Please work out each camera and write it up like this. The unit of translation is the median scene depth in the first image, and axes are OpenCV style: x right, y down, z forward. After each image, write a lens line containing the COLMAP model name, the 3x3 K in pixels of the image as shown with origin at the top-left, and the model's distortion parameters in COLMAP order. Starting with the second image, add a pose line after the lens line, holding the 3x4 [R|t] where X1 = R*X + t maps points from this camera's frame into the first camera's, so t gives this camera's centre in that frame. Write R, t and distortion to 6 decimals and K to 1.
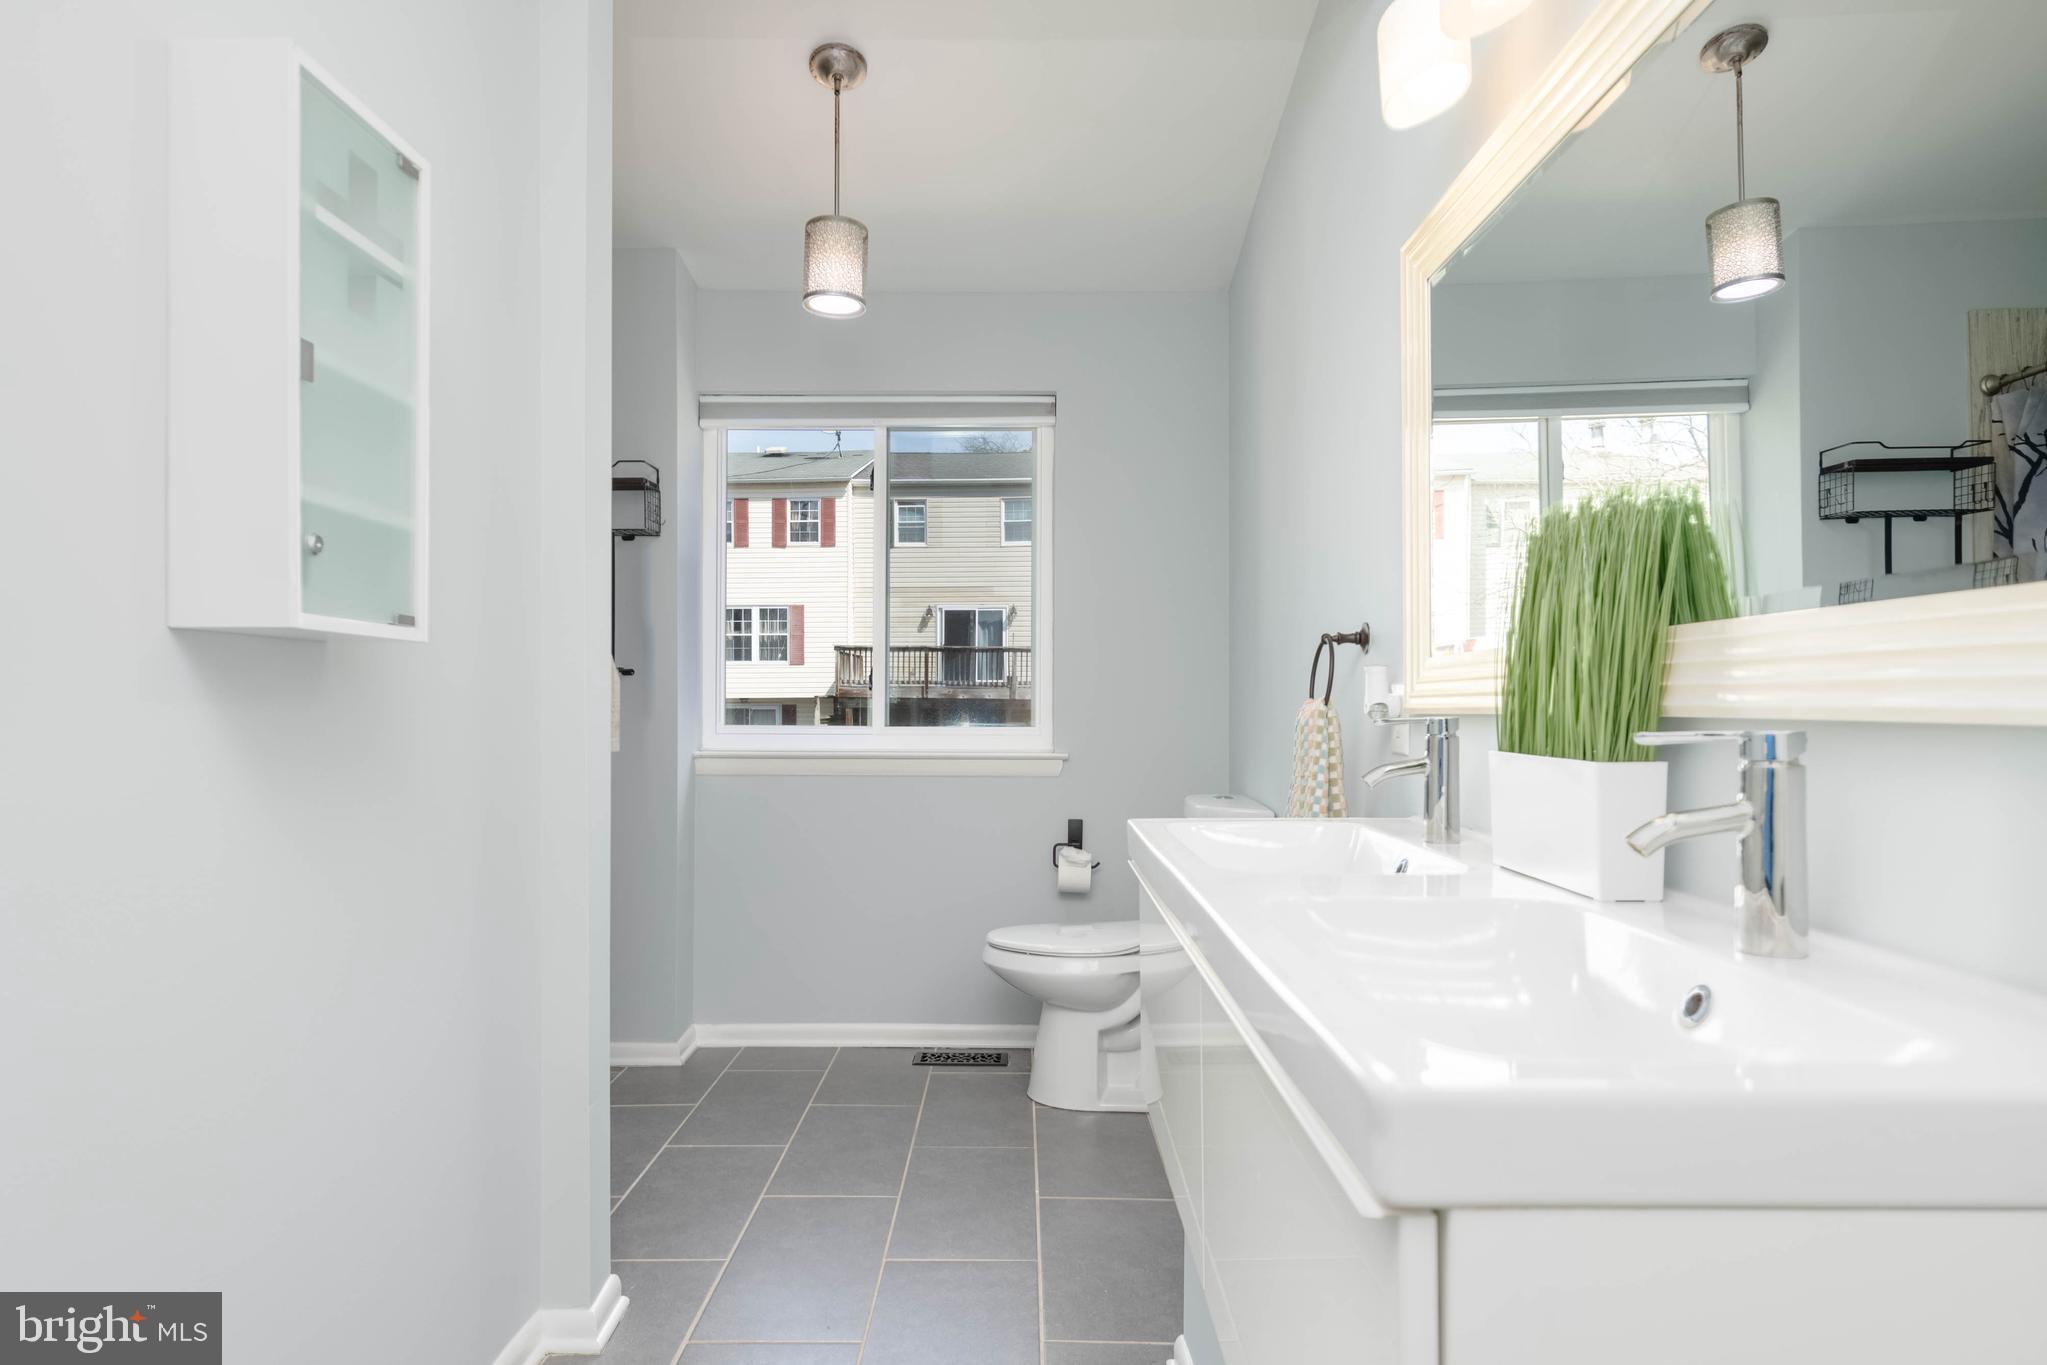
lens RADIAL K [[1167.7, 0, 1050.1], [0, 1167.7, 722.6], [0, 0, 1]] dist [-0.014205, -0.001109]
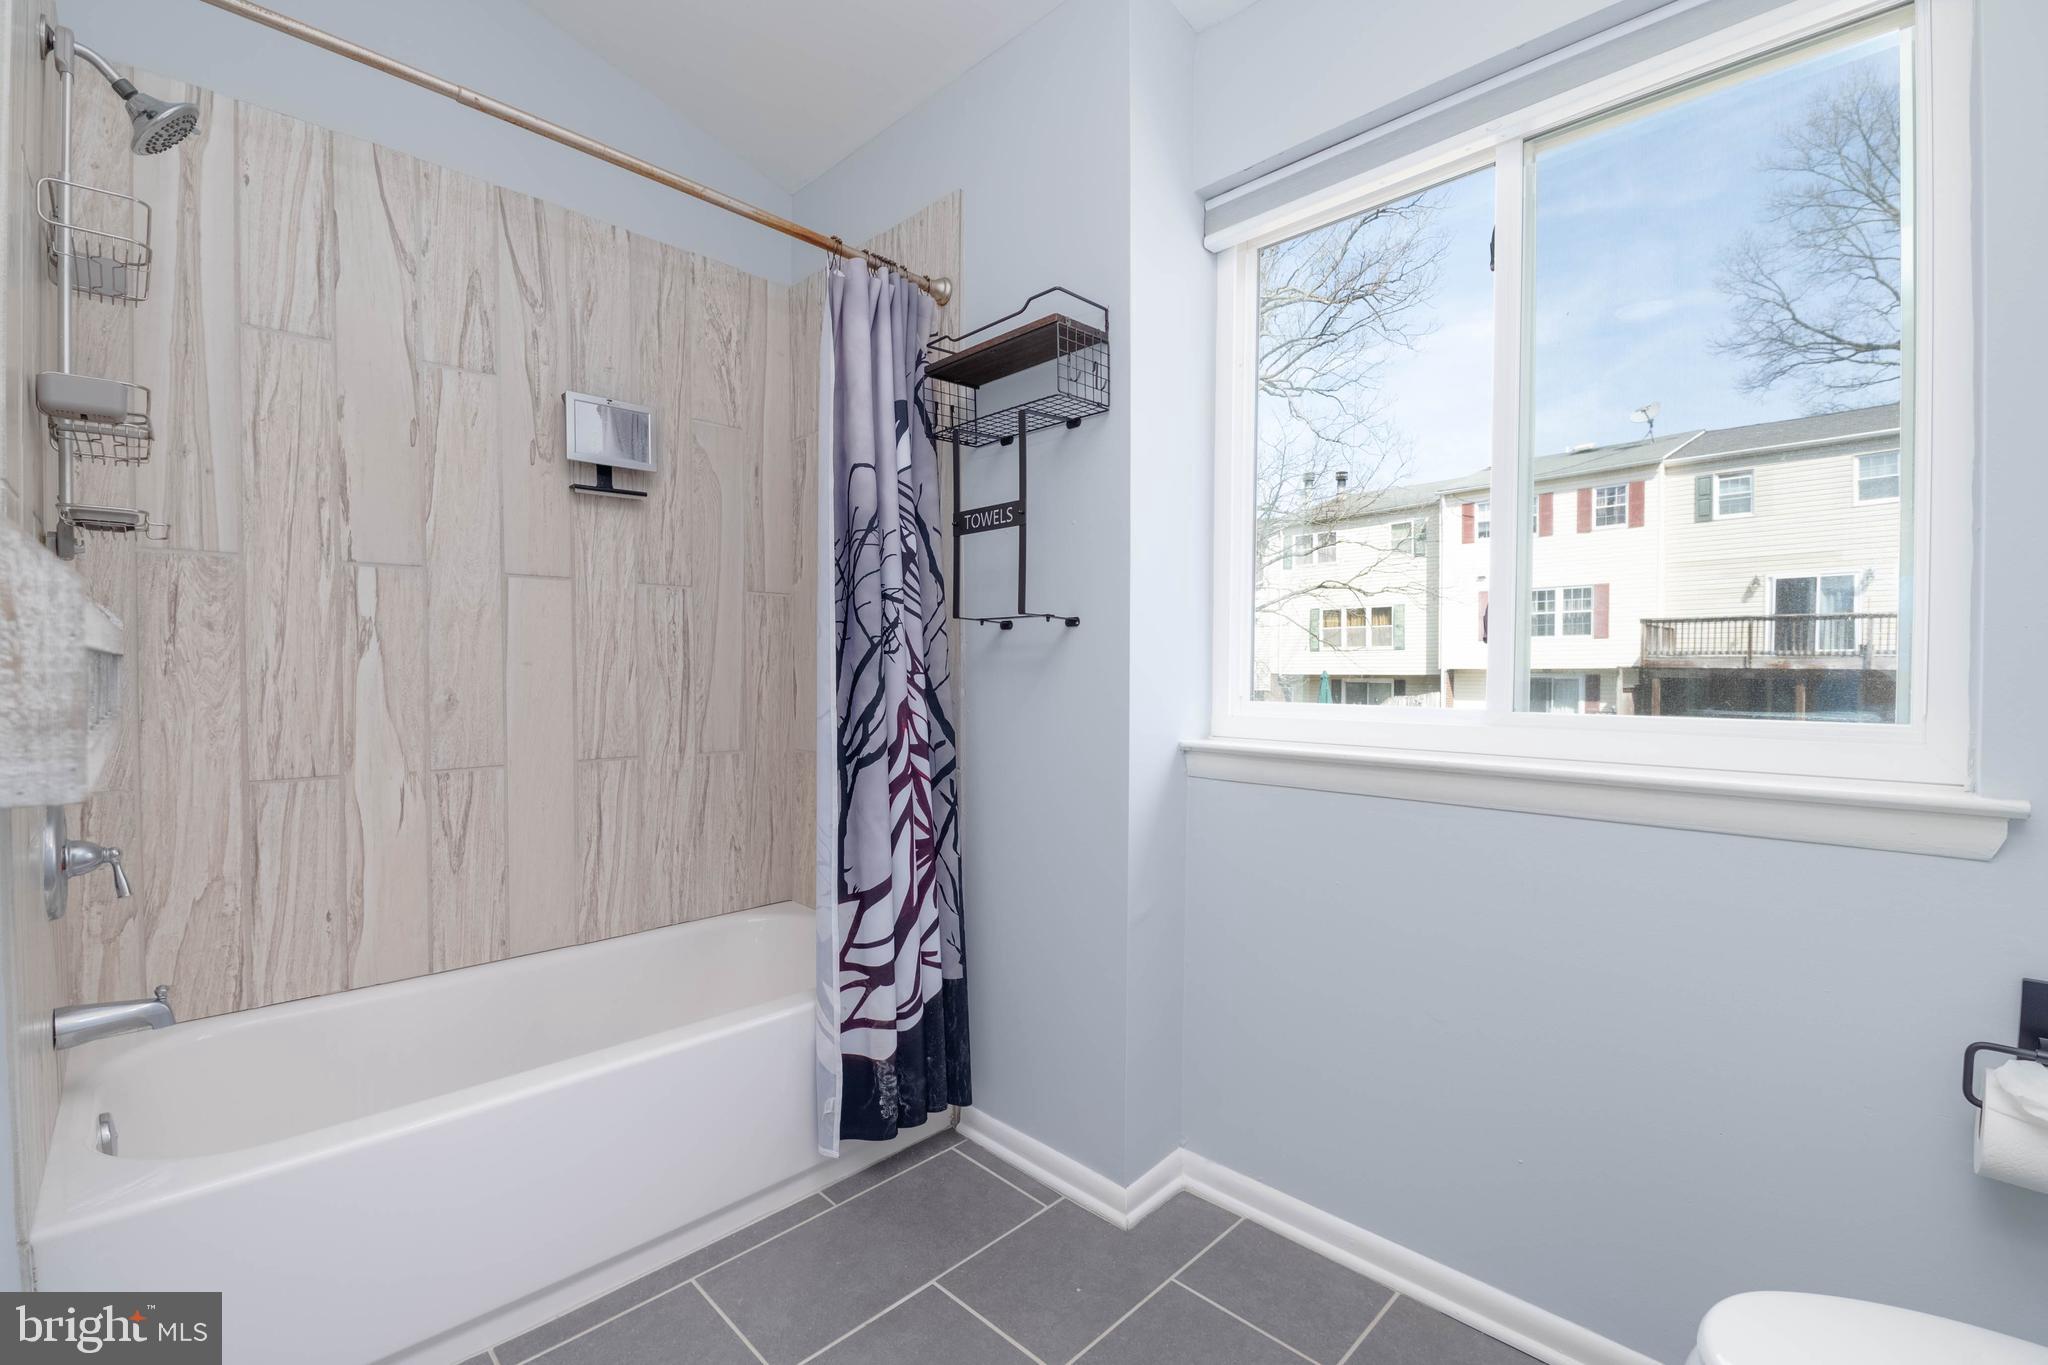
lens RADIAL K [[876.3, 0, 1058.8], [0, 876.3, 688.9], [0, 0, 1]] dist [0.002188, -0.000901]
pose [[0.712531, 0.014981, -0.701480, -0.007131], [-0.013754, 0.999878, 0.007383, -0.007072], [0.701505, 0.004388, 0.712651, 0.579685]]
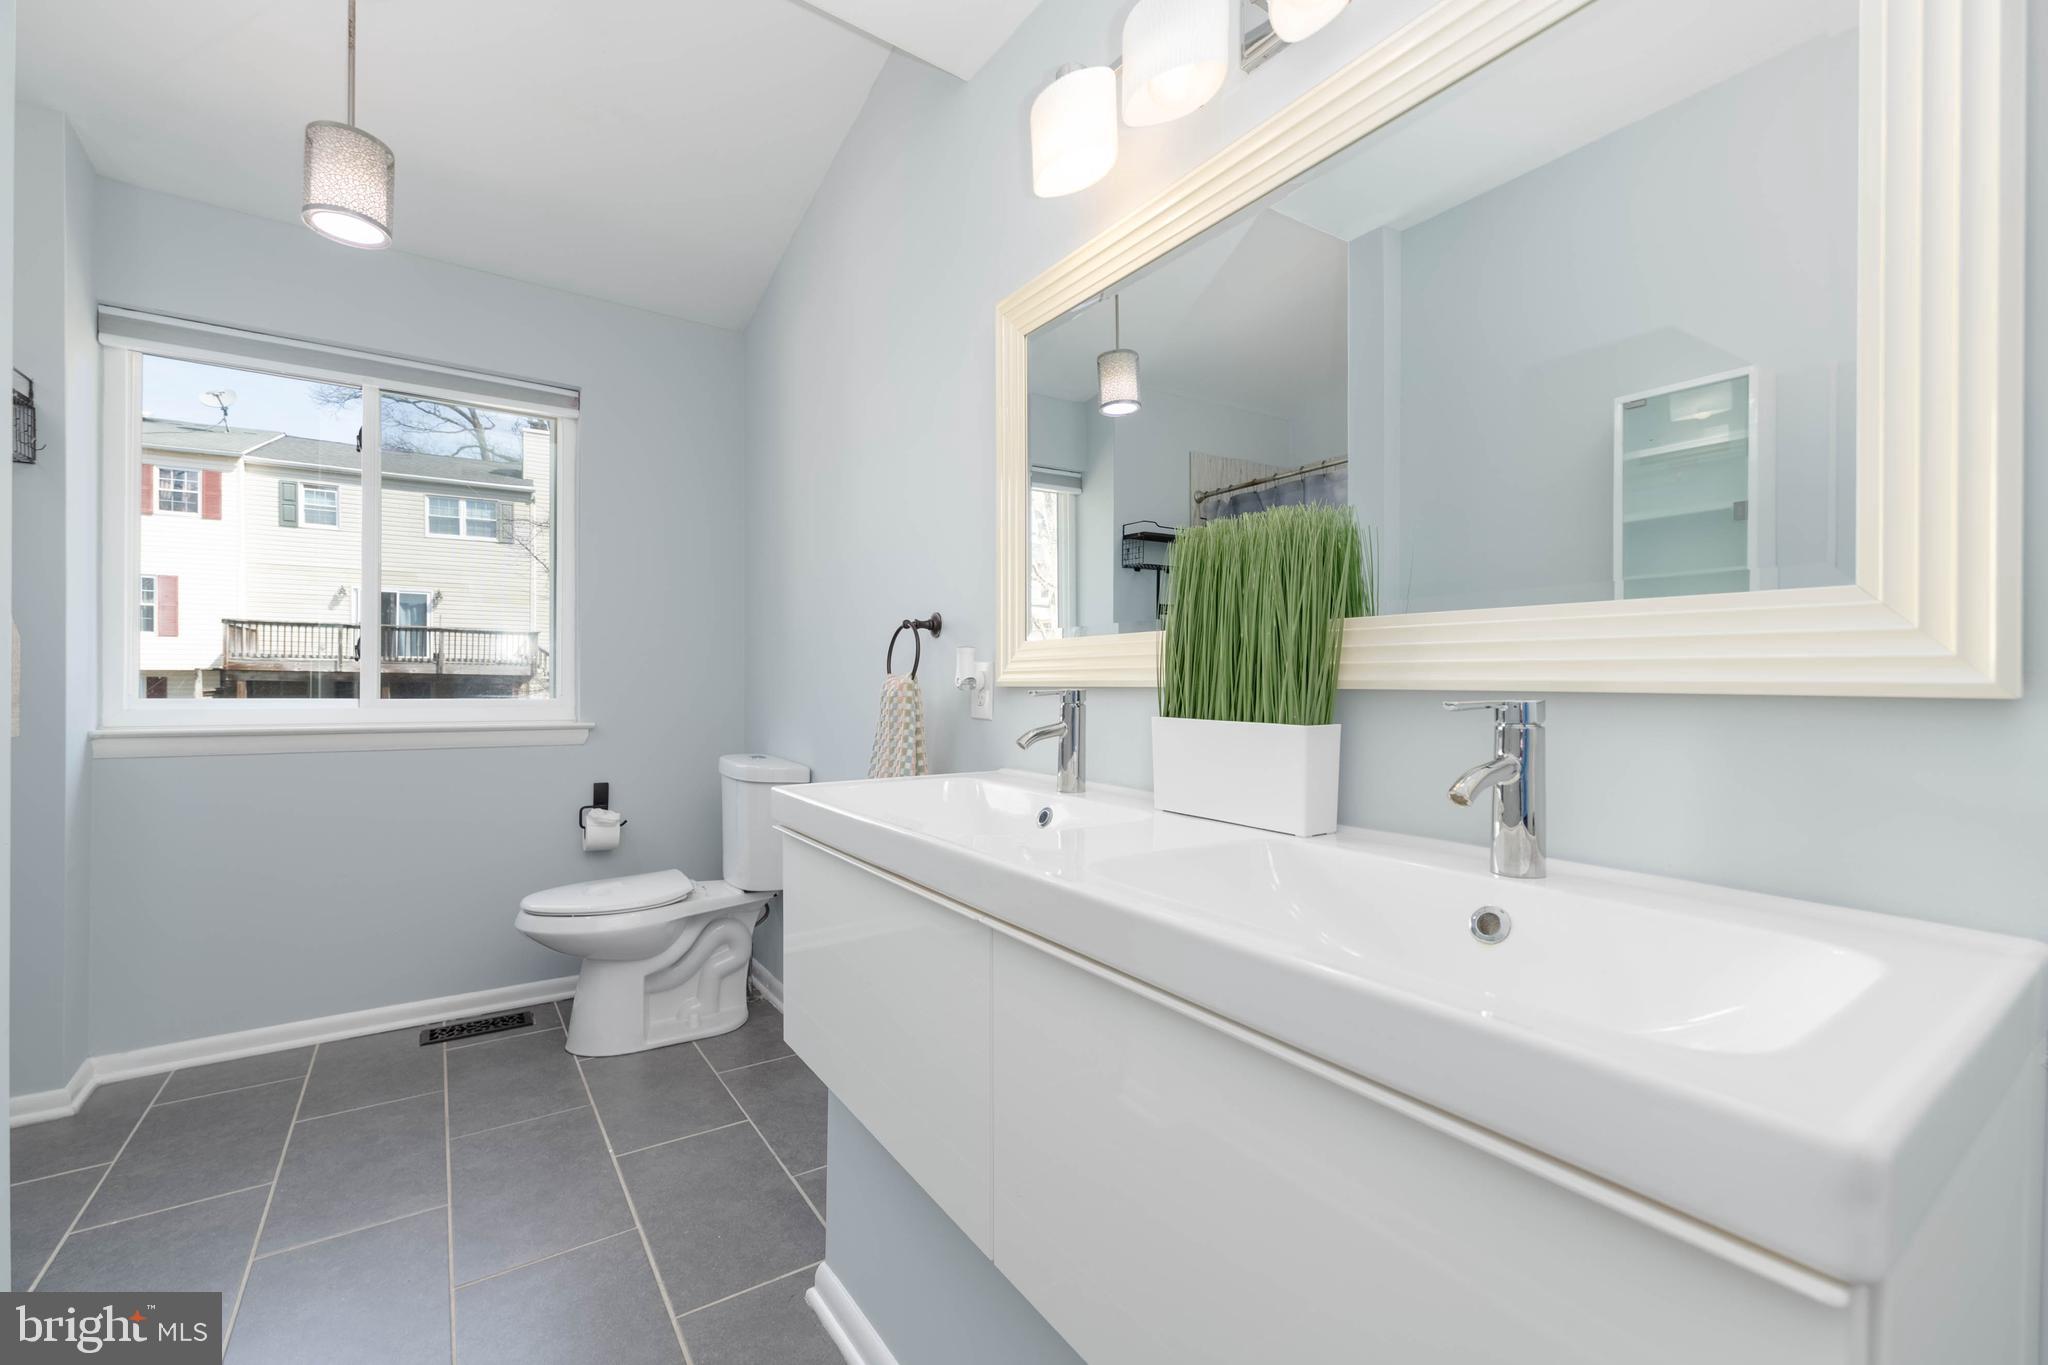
lens RADIAL K [[825.3, 0, 1043.0], [0, 825.3, 694.3], [0, 0, 1]] dist [0.002399, -0.004182]
pose [[0.821649, -0.001927, 0.569991, -0.078220], [0.001641, 0.999998, 0.001015, -0.000174], [-0.569992, 0.000101, 0.821650, 0.128548]]
